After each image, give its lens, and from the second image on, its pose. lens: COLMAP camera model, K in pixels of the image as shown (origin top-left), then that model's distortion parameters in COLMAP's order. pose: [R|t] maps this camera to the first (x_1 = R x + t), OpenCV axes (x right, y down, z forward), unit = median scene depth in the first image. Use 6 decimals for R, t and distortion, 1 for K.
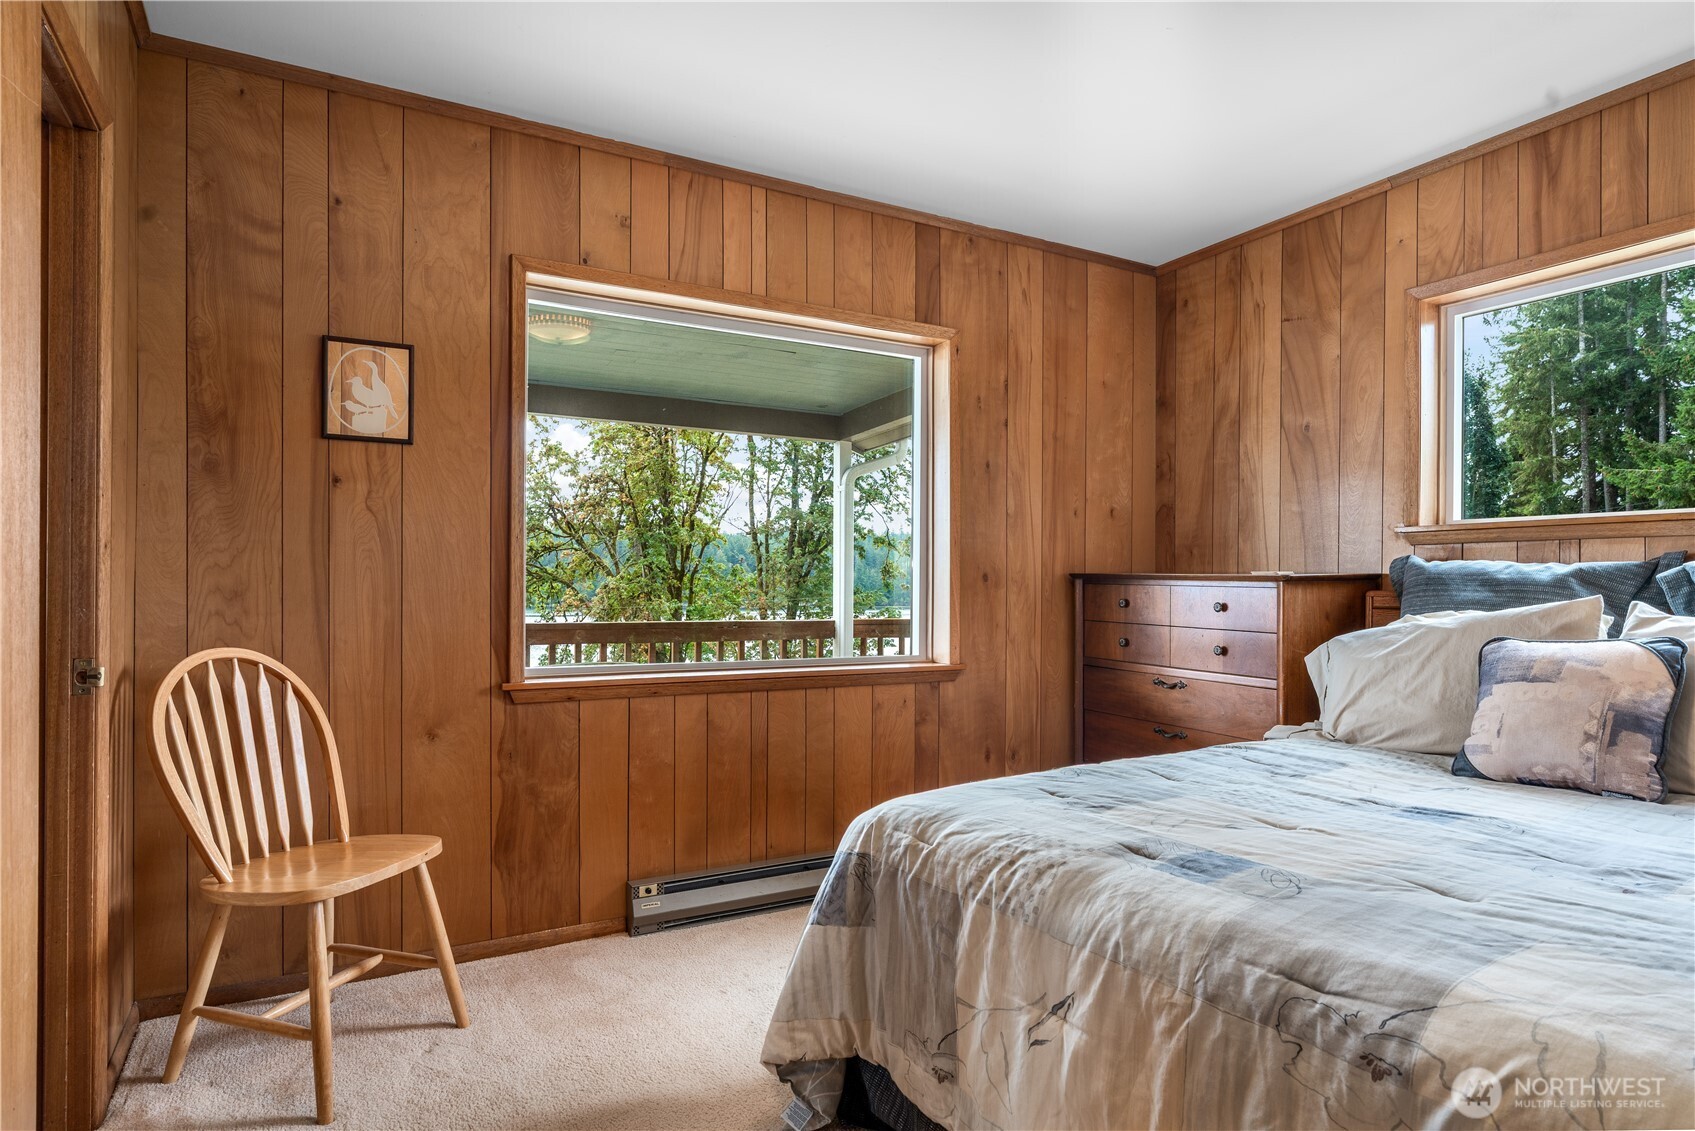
lens RADIAL K [[931.0, 0, 842.2], [0, 931.0, 574.8], [0, 0, 1]] dist [-0.006336, 0.004797]
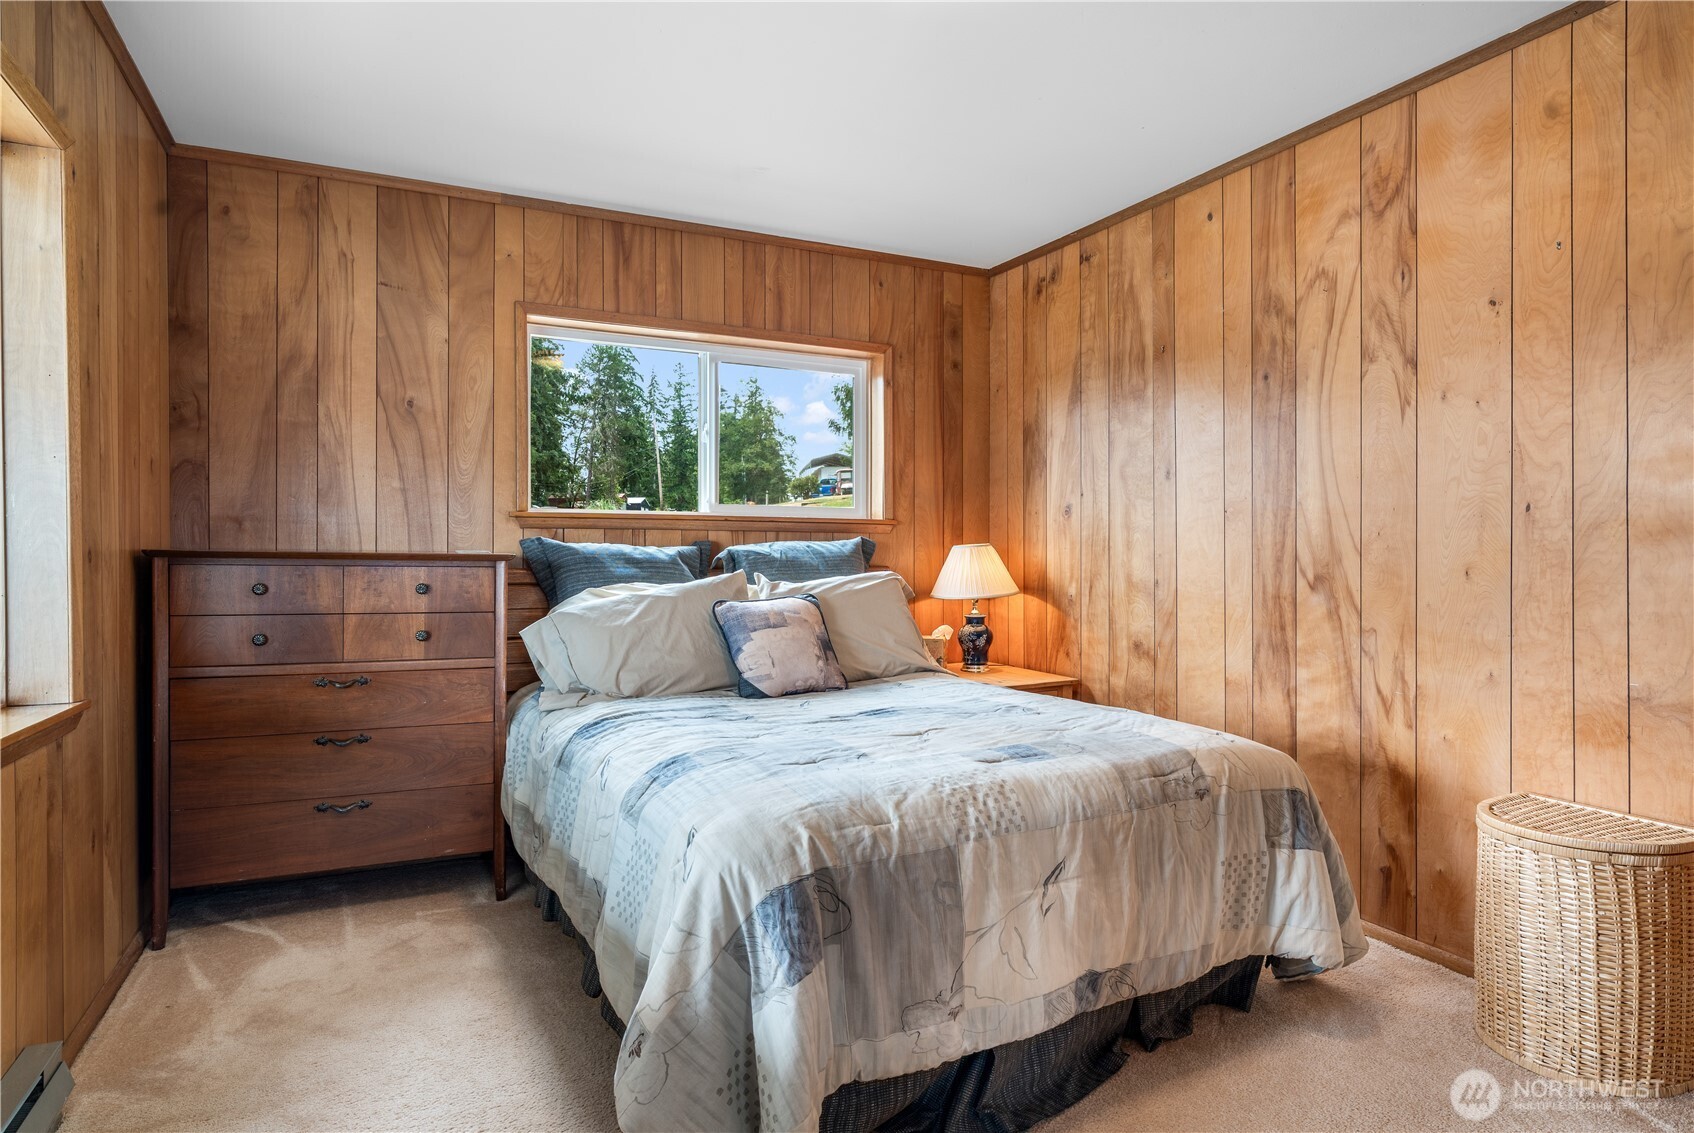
lens RADIAL K [[930.5, 0, 843.6], [0, 930.5, 563.5], [0, 0, 1]] dist [-0.006336, 0.004797]
pose [[0.059647, -0.008216, 0.998186, -0.466369], [-0.008317, 0.999927, 0.008728, -0.001626], [-0.998185, -0.008822, 0.059574, 0.499908]]
